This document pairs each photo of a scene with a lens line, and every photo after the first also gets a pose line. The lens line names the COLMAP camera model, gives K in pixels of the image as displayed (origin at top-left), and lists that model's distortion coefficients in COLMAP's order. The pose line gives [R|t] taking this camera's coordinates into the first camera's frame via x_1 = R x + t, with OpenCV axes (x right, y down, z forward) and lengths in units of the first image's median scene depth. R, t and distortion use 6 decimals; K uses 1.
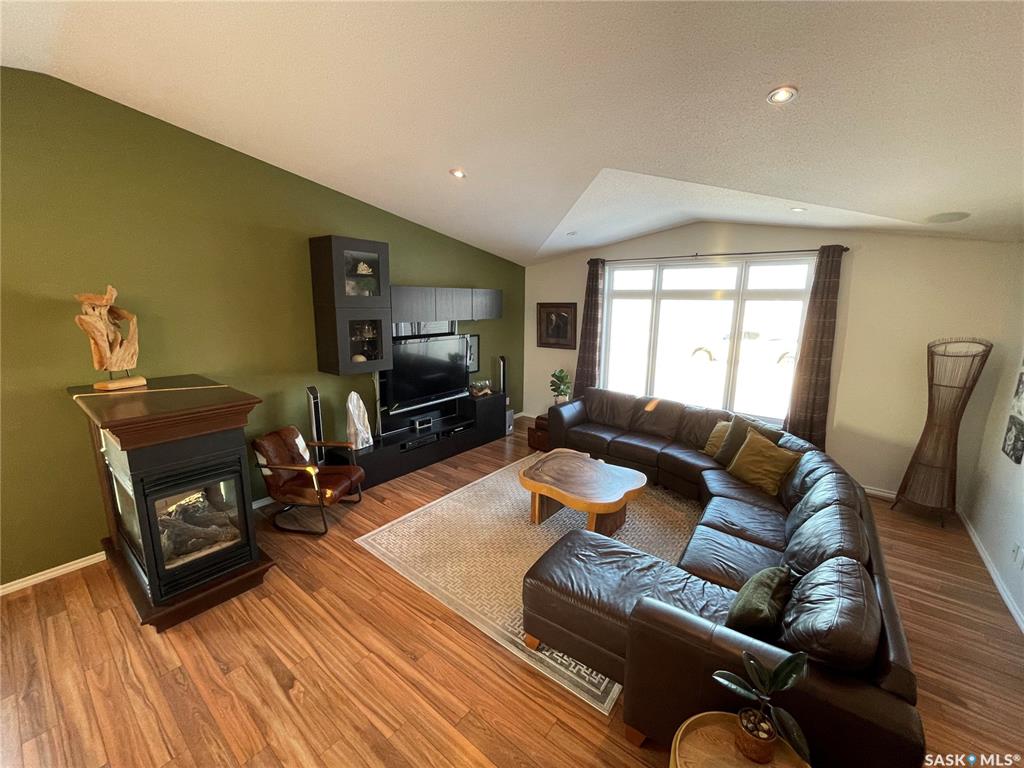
lens RADIAL K [[415.4, 0, 511.8], [0, 415.4, 380.4], [0, 0, 1]] dist [-0.002293, -0.000643]
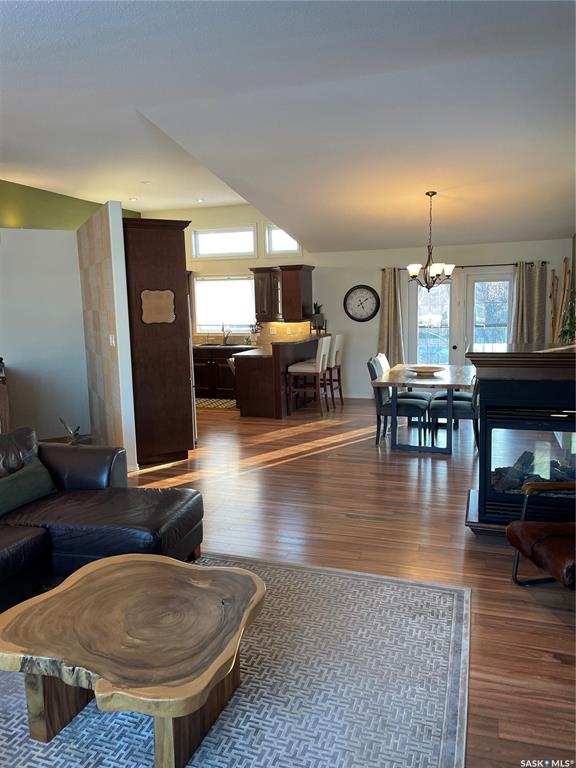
lens RADIAL K [[573.2, 0, 296.7], [0, 573.2, 381.4], [0, 0, 1]] dist [0.067794, -0.095629]
pose [[-0.937995, 0.057775, -0.341801, 0.249070], [-0.055248, 0.948493, 0.311942, -0.280854], [0.342218, 0.311484, -0.886490, 1.908245]]
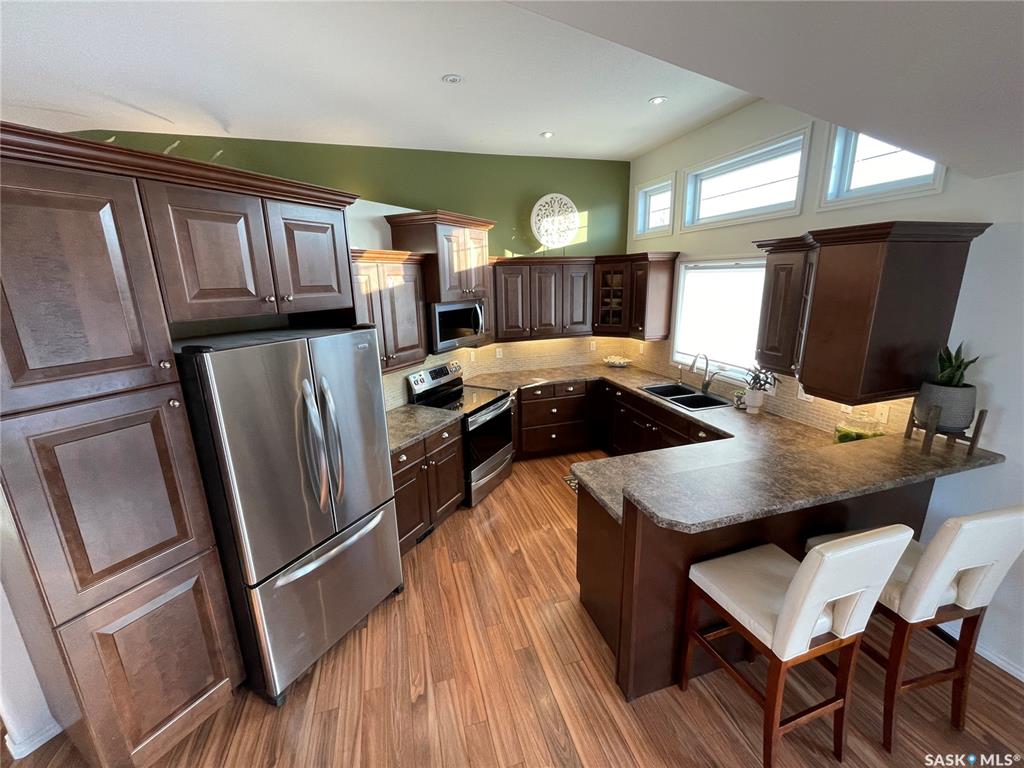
lens RADIAL K [[415.4, 0, 511.8], [0, 415.4, 380.4], [0, 0, 1]] dist [-0.002293, -0.000643]
pose [[-0.819700, -0.131430, 0.557511, -0.775668], [0.123682, 0.909746, 0.396314, -0.020067], [-0.559281, 0.393813, -0.729463, -0.116518]]
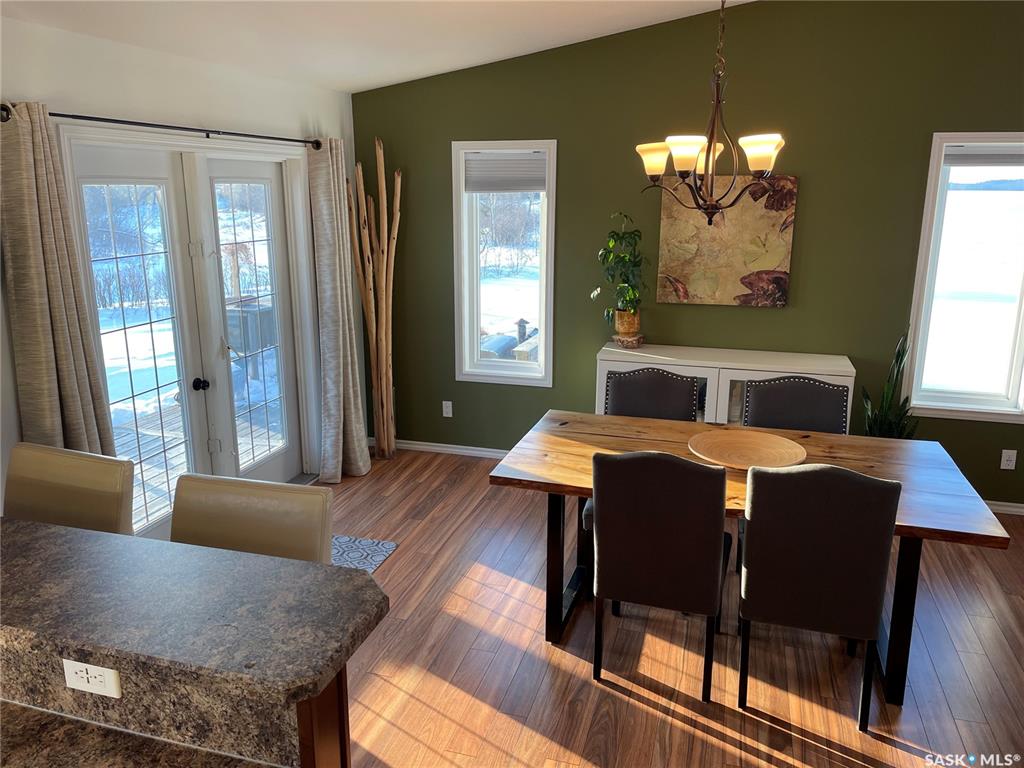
lens RADIAL K [[774.7, 0, 504.5], [0, 774.7, 374.9], [0, 0, 1]] dist [0.112509, -0.139966]
pose [[0.363091, 0.207836, -0.908278, -0.186262], [-0.174556, 0.972719, 0.152802, 0.156228], [0.915257, 0.103064, 0.389464, -0.702510]]
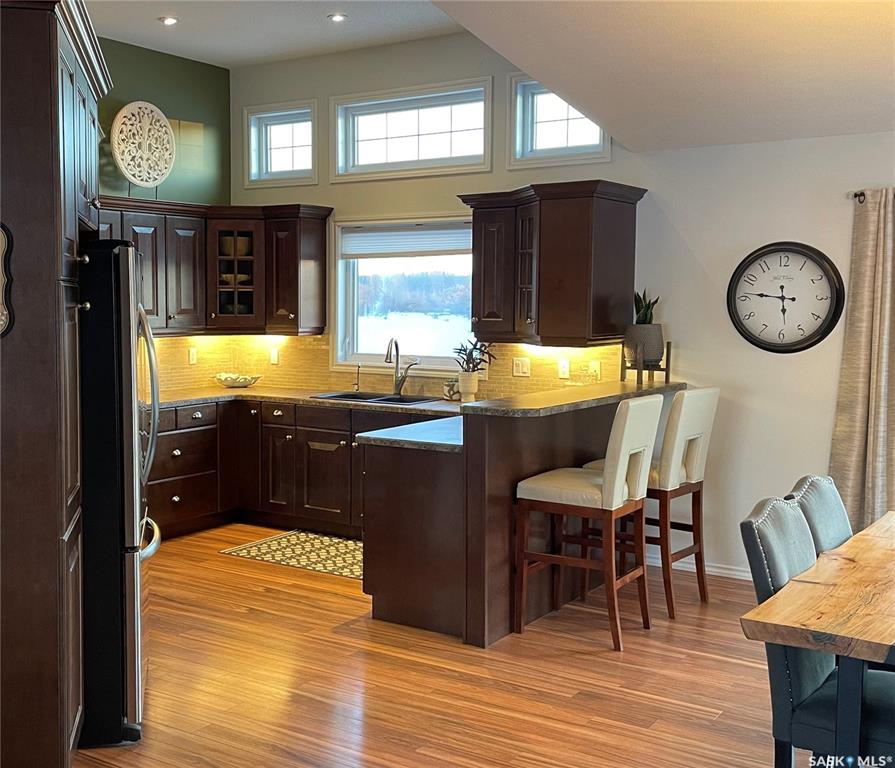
lens RADIAL K [[1067.4, 0, 376.8], [0, 1067.4, 381.9], [0, 0, 1]] dist [0.128195, -0.240825]
pose [[-0.998195, -0.009778, -0.059262, -0.350794], [-0.025299, 0.963311, 0.267193, -0.075961], [0.054475, 0.268210, -0.961819, 0.968435]]
